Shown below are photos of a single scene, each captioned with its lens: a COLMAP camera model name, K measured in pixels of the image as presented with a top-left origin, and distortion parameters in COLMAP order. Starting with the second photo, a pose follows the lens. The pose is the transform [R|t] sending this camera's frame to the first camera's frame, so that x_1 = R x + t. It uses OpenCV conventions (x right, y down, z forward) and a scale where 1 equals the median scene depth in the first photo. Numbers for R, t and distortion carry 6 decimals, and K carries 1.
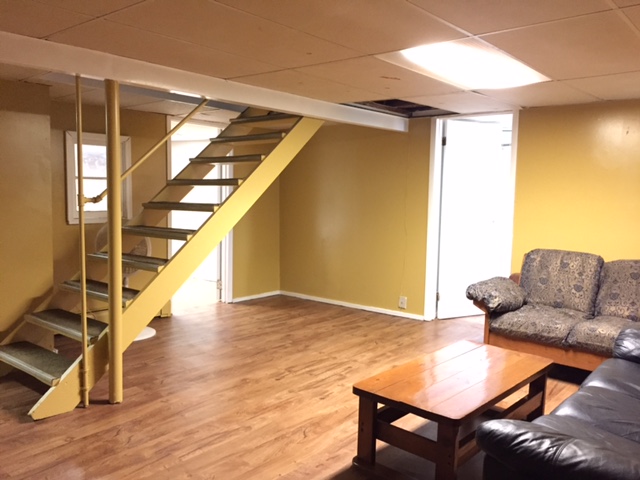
lens RADIAL K [[543.8, 0, 323.6], [0, 543.8, 239.9], [0, 0, 1]] dist [0.037694, -0.065737]
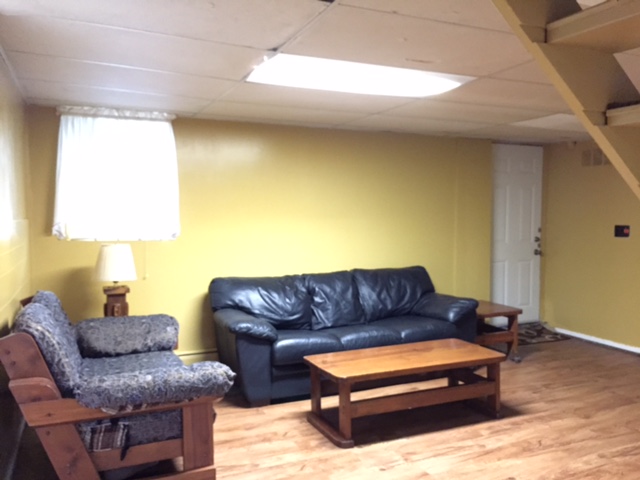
lens RADIAL K [[543.8, 0, 320.0], [0, 543.8, 238.0], [0, 0, 1]] dist [0.037694, -0.065737]
pose [[-0.898191, -0.038764, 0.437893, -0.084258], [0.020239, 0.991402, 0.129276, -0.153119], [-0.439139, 0.124977, -0.889684, 1.759345]]
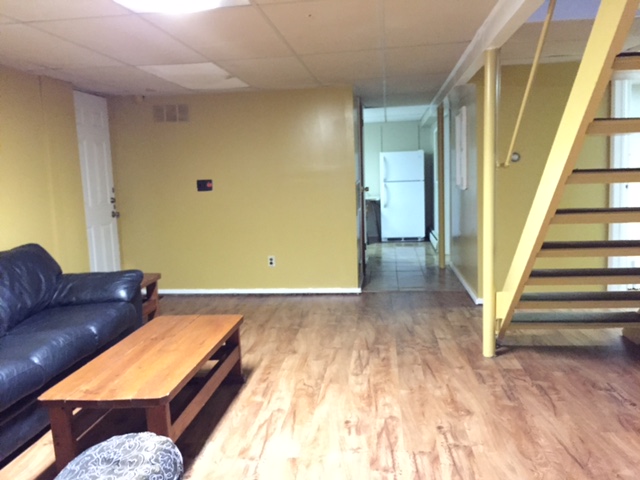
lens RADIAL K [[543.8, 0, 317.8], [0, 543.8, 239.8], [0, 0, 1]] dist [0.037694, -0.065737]
pose [[-0.834987, 0.085496, -0.543587, 0.435128], [-0.022824, 0.981625, 0.189451, -0.113556], [0.549795, 0.170596, -0.817693, 1.566338]]
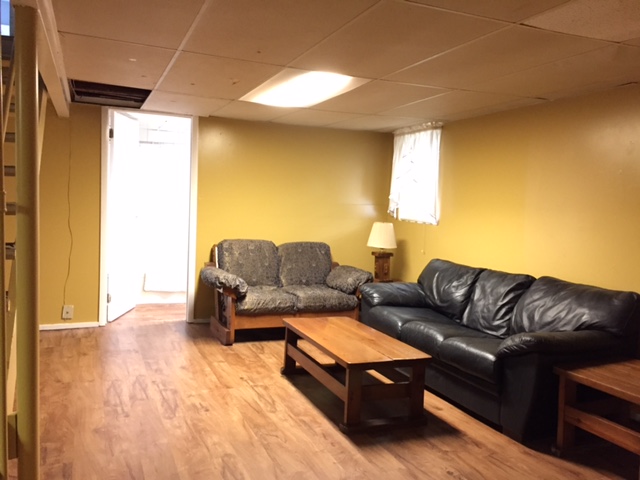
lens RADIAL K [[543.8, 0, 330.7], [0, 543.8, 228.4], [0, 0, 1]] dist [0.037694, -0.065737]
pose [[0.442055, -0.046635, 0.895775, -0.735928], [0.046339, 0.998501, 0.029115, -0.040805], [-0.895790, 0.028639, 0.443554, 0.378556]]
